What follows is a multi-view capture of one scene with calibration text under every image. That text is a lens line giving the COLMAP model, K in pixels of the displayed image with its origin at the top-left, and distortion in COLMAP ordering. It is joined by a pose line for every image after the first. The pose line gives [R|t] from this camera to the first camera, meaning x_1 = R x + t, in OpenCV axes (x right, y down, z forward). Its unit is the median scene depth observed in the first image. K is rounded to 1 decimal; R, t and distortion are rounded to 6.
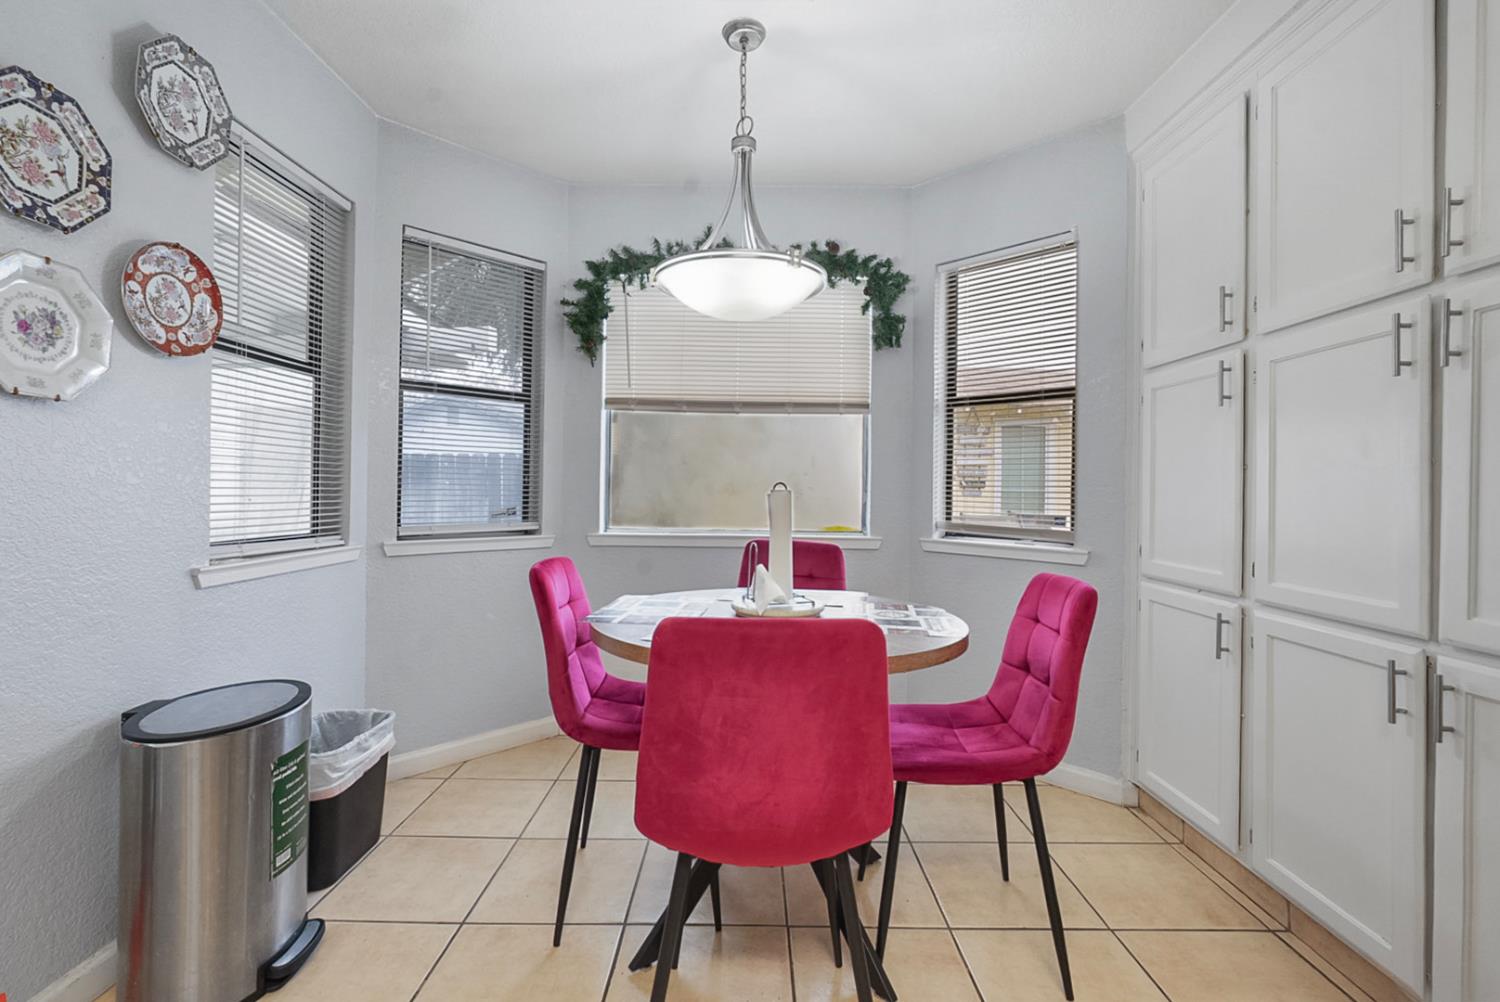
lens RADIAL K [[654.7, 0, 756.8], [0, 654.7, 489.0], [0, 0, 1]] dist [-0.010556, 0.004773]
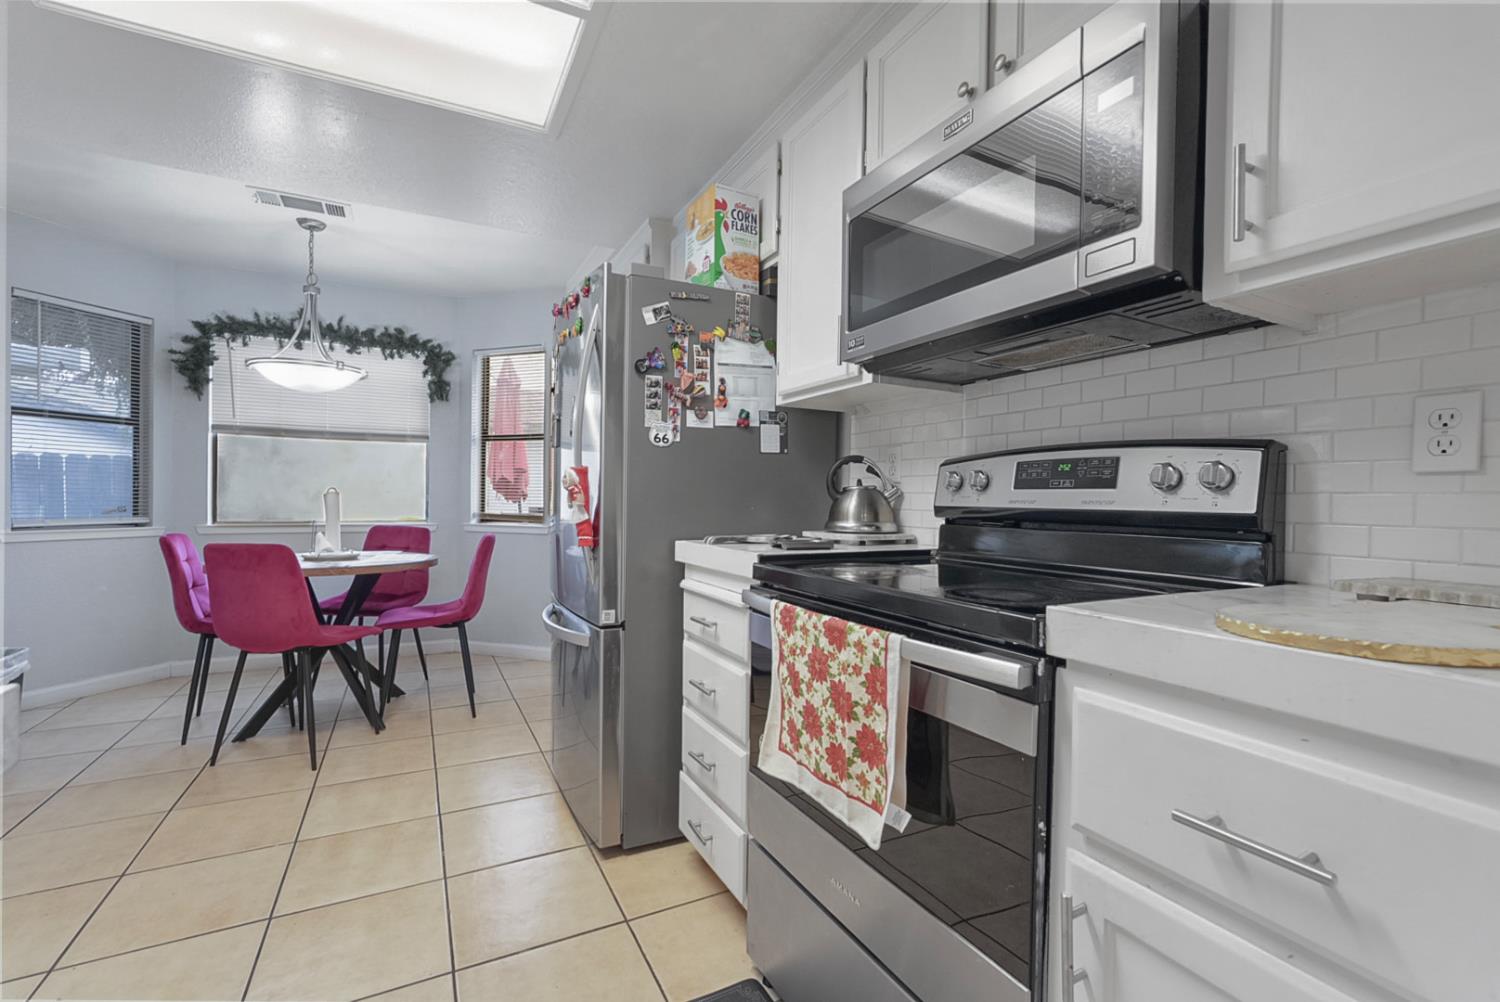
lens RADIAL K [[654.7, 0, 750.7], [0, 654.7, 503.9], [0, 0, 1]] dist [-0.010556, 0.004773]
pose [[0.893580, -0.008101, 0.448831, 0.160187], [0.002186, 0.999904, 0.013697, 0.009101], [-0.448899, -0.011258, 0.893512, -0.713396]]
